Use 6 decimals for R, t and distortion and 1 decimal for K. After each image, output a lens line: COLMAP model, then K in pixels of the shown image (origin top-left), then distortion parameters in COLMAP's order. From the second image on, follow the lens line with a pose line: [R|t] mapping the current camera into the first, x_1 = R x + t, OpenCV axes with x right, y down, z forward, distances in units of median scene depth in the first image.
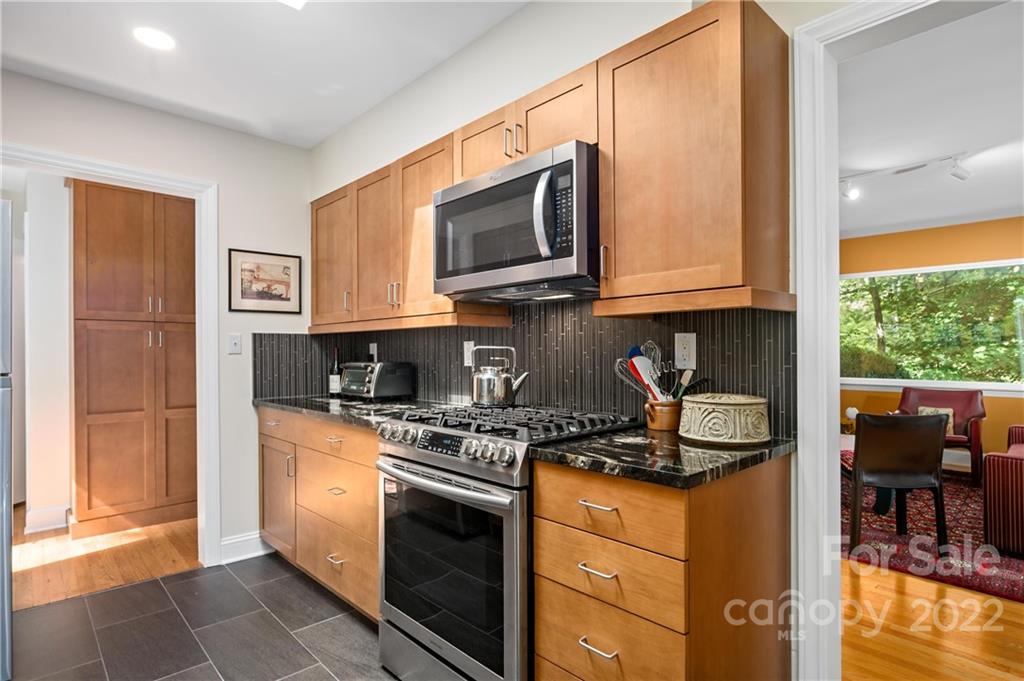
lens RADIAL K [[537.5, 0, 512.2], [0, 537.5, 345.8], [0, 0, 1]] dist [0.006802, 0.000620]
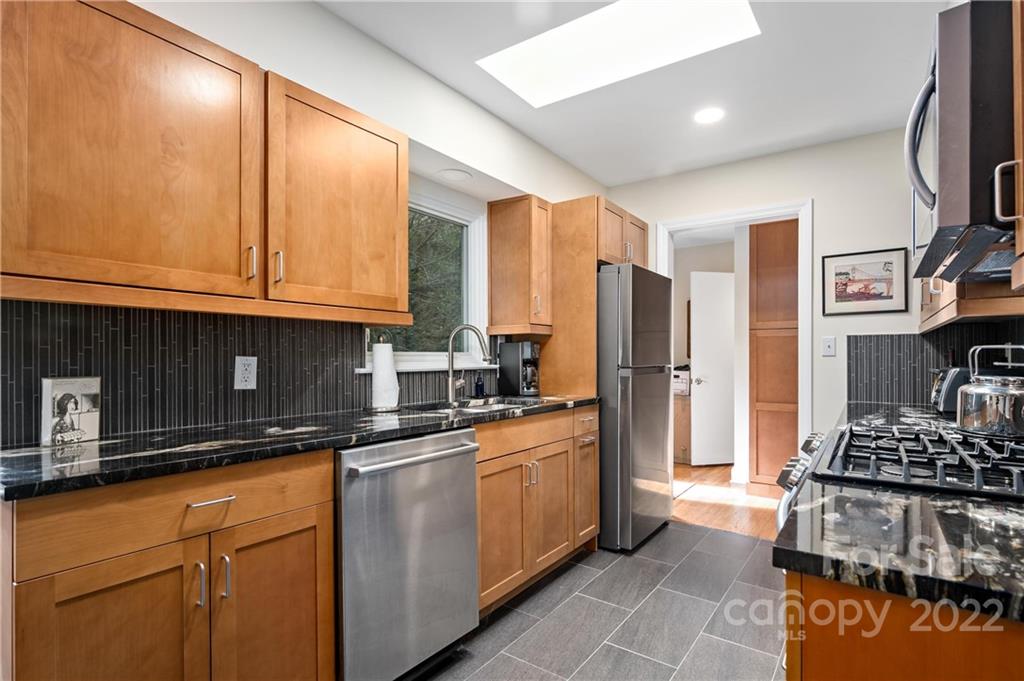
lens RADIAL K [[501.6, 0, 511.9], [0, 501.6, 350.5], [0, 0, 1]] dist [-0.003952, -0.000671]
pose [[0.194100, -0.006486, -0.980960, 0.305817], [0.011432, 0.999925, -0.004350, 0.001380], [0.980915, -0.010370, 0.194159, 0.199962]]
